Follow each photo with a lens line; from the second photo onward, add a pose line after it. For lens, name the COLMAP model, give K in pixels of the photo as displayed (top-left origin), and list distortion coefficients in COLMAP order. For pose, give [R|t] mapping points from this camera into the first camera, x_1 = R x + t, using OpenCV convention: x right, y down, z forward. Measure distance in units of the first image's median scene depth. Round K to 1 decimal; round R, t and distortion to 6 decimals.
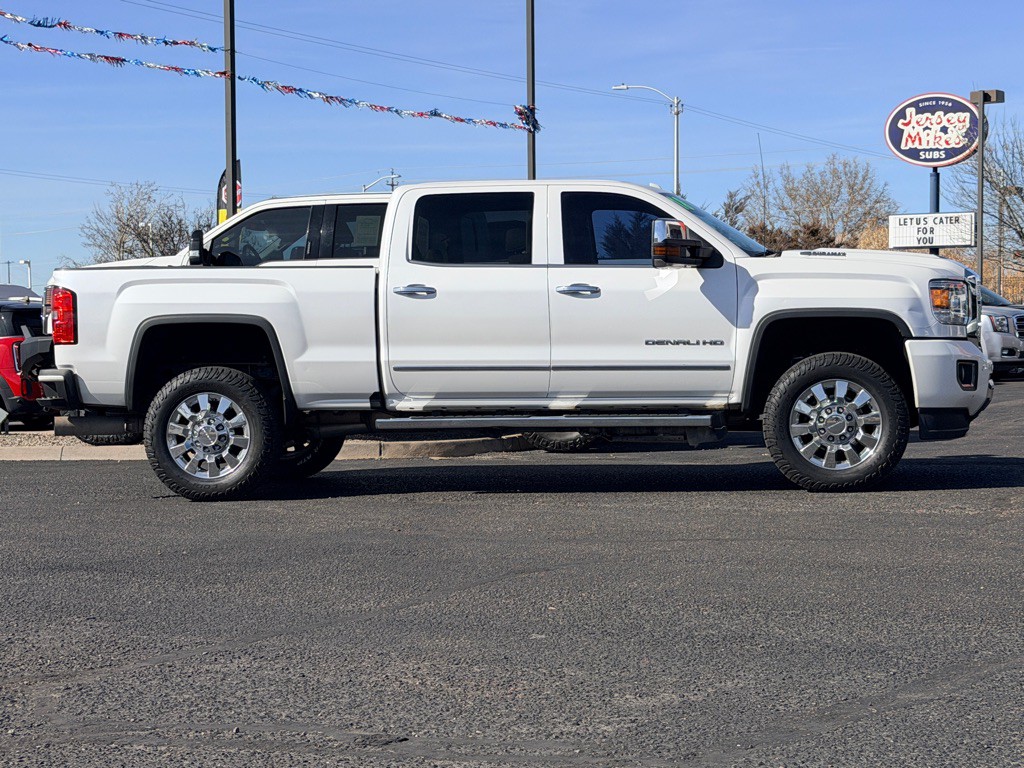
lens RADIAL K [[2279.3, 0, 510.6], [0, 2279.3, 386.1], [0, 0, 1]] dist [0.101941, 0.437349]
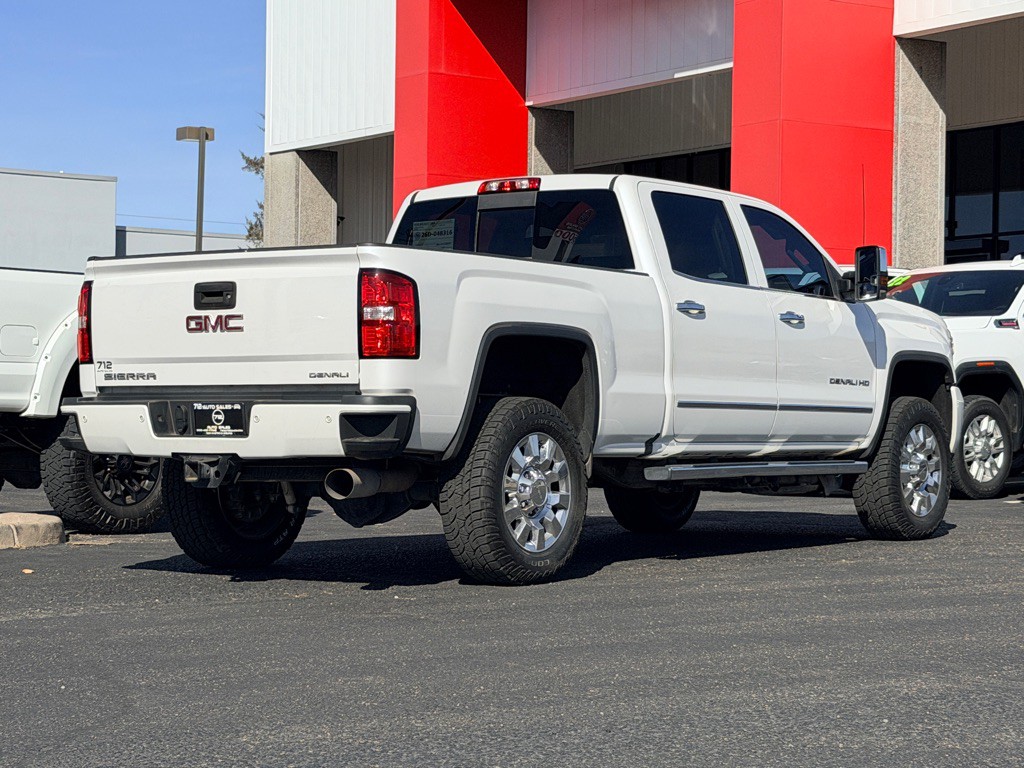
lens RADIAL K [[2287.6, 0, 516.6], [0, 2287.6, 383.3], [0, 0, 1]] dist [0.120045, 0.207237]
pose [[0.452216, 0.029201, 0.891430, -0.786161], [0.008871, 0.999267, -0.037234, 0.014224], [-0.891865, 0.024746, 0.451625, 0.687777]]
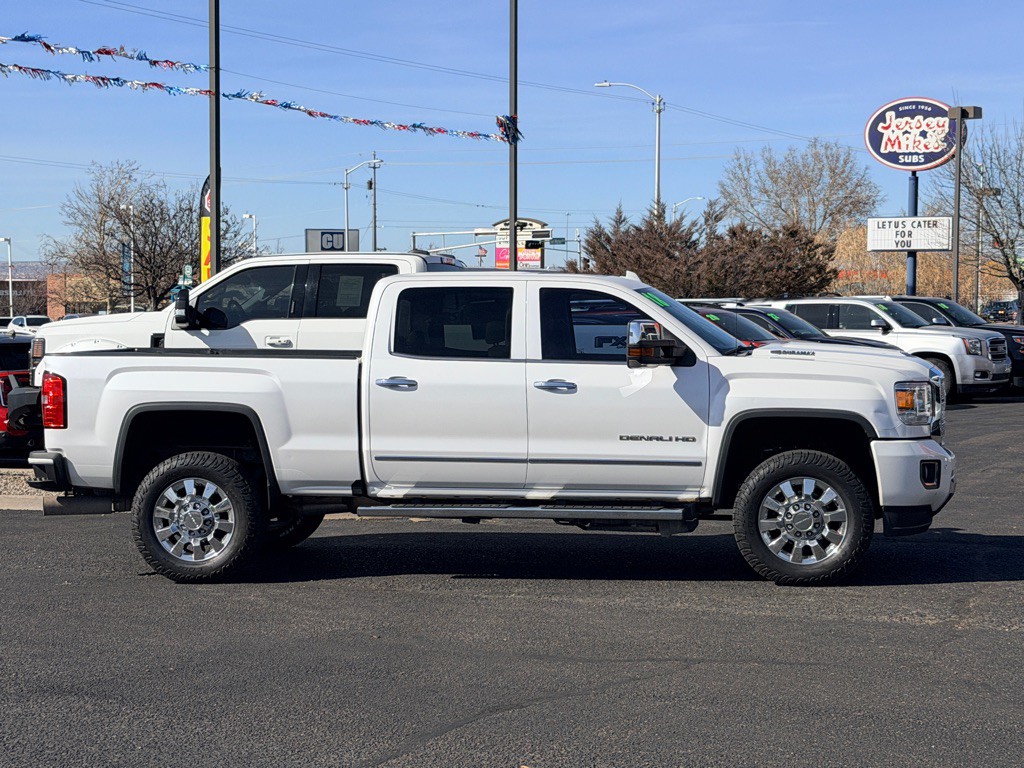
lens RADIAL K [[2287.6, 0, 516.6], [0, 2287.6, 383.3], [0, 0, 1]] dist [0.120045, 0.207237]
pose [[0.999875, 0.010905, 0.011456, 0.000310], [-0.011099, 0.999794, 0.016973, -0.059537], [-0.011269, -0.017098, 0.999790, -0.033079]]
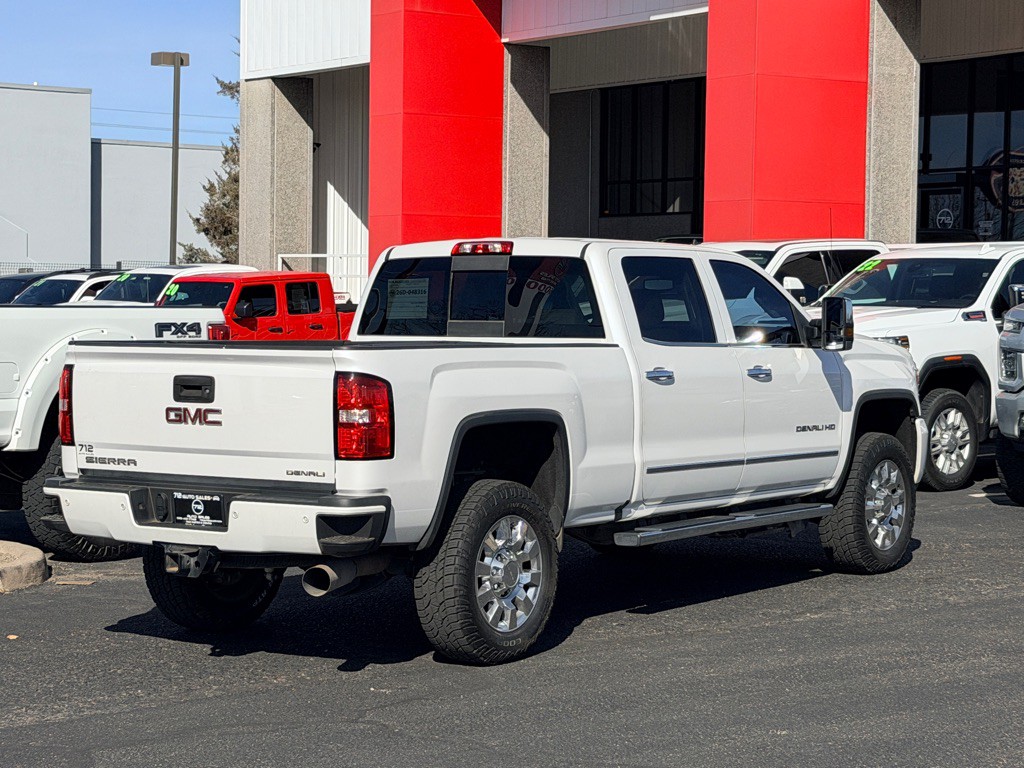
lens RADIAL K [[2287.6, 0, 516.6], [0, 2287.6, 383.3], [0, 0, 1]] dist [0.120045, 0.207237]
pose [[0.443579, -0.018996, 0.896034, -0.801628], [0.009984, 0.999818, 0.016254, -0.052581], [-0.896180, 0.001736, 0.443687, 0.677225]]
